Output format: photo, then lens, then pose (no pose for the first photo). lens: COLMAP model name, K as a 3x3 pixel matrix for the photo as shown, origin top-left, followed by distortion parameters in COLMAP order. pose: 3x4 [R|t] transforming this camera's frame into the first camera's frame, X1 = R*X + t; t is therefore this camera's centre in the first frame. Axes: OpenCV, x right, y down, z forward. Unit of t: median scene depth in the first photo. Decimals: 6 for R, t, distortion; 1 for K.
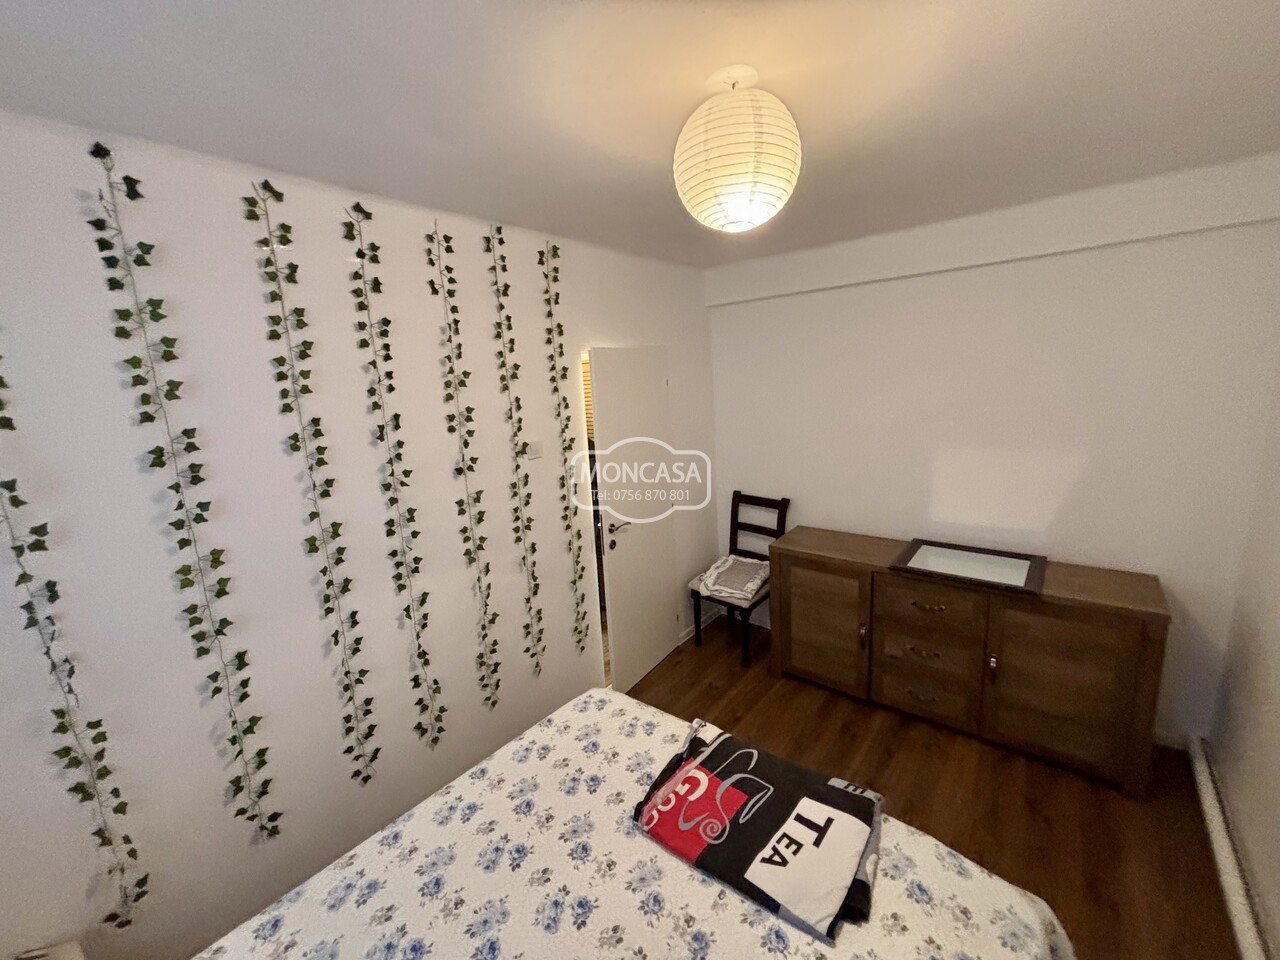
lens RADIAL K [[516.3, 0, 640.0], [0, 516.3, 480.0], [0, 0, 1]] dist [-0.007627, 0.005190]
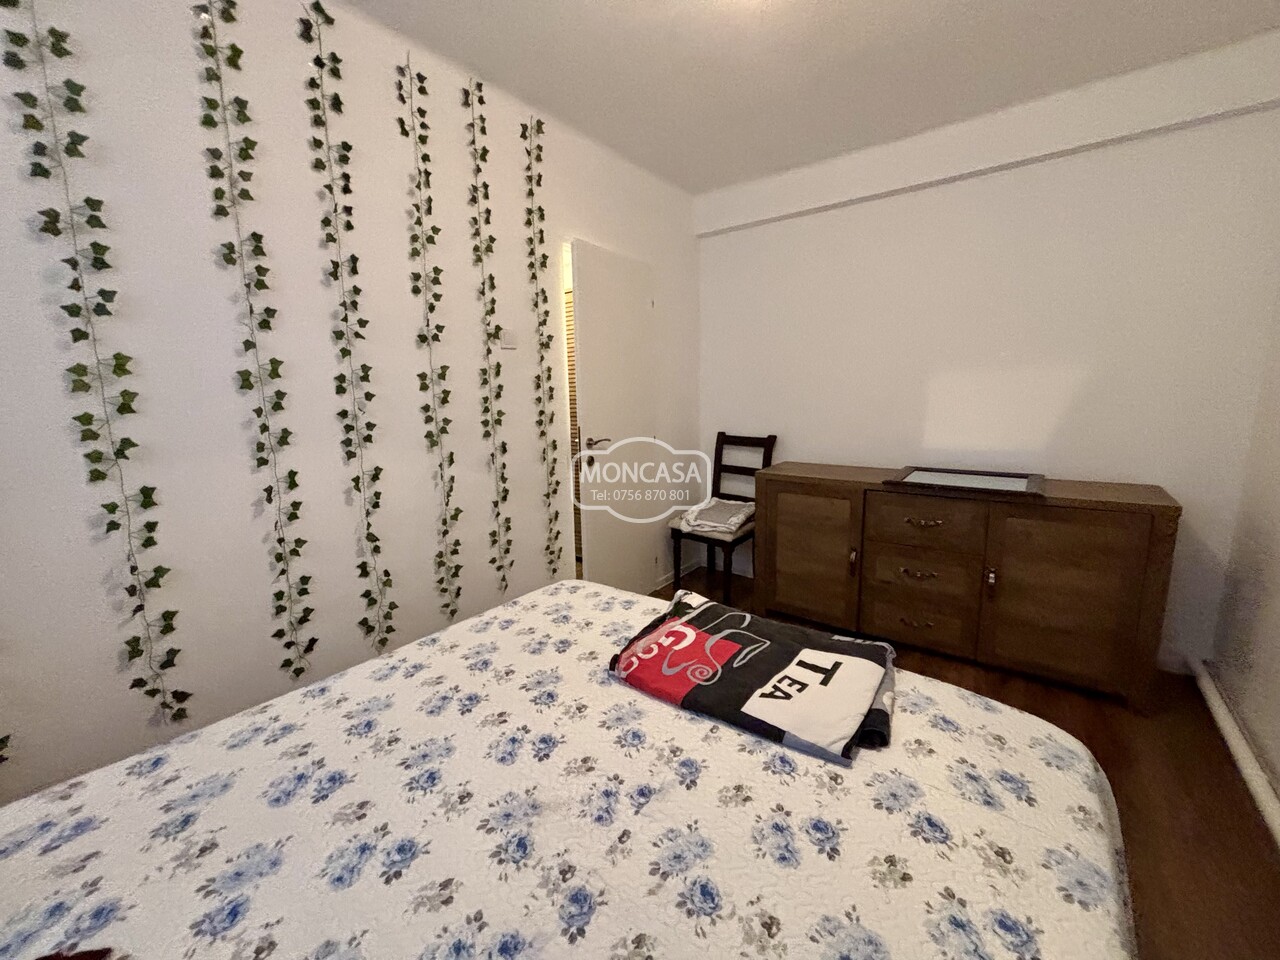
lens RADIAL K [[516.3, 0, 640.0], [0, 516.3, 480.0], [0, 0, 1]] dist [-0.007627, 0.005190]
pose [[0.998503, 0.029987, 0.045746, -0.007588], [-0.028530, 0.999075, -0.032183, 0.281401], [-0.046669, 0.030830, 0.998435, 0.102463]]
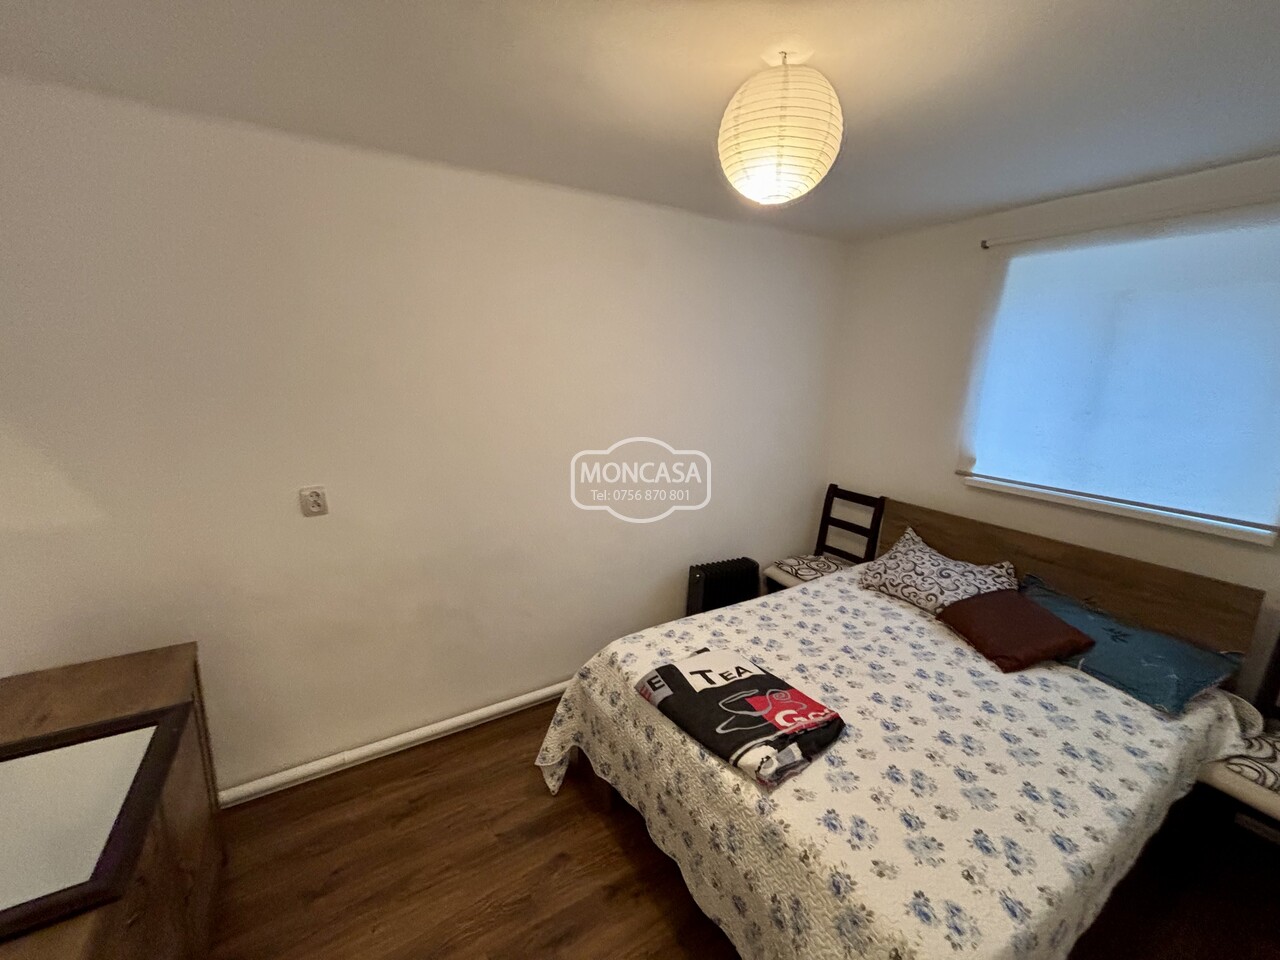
lens RADIAL K [[516.3, 0, 640.0], [0, 516.3, 480.0], [0, 0, 1]] dist [-0.007627, 0.005190]
pose [[-0.947970, -0.045940, 0.315027, 0.066394], [0.093437, 0.905806, 0.413260, -0.276202], [-0.304339, 0.421194, -0.854385, 1.435074]]
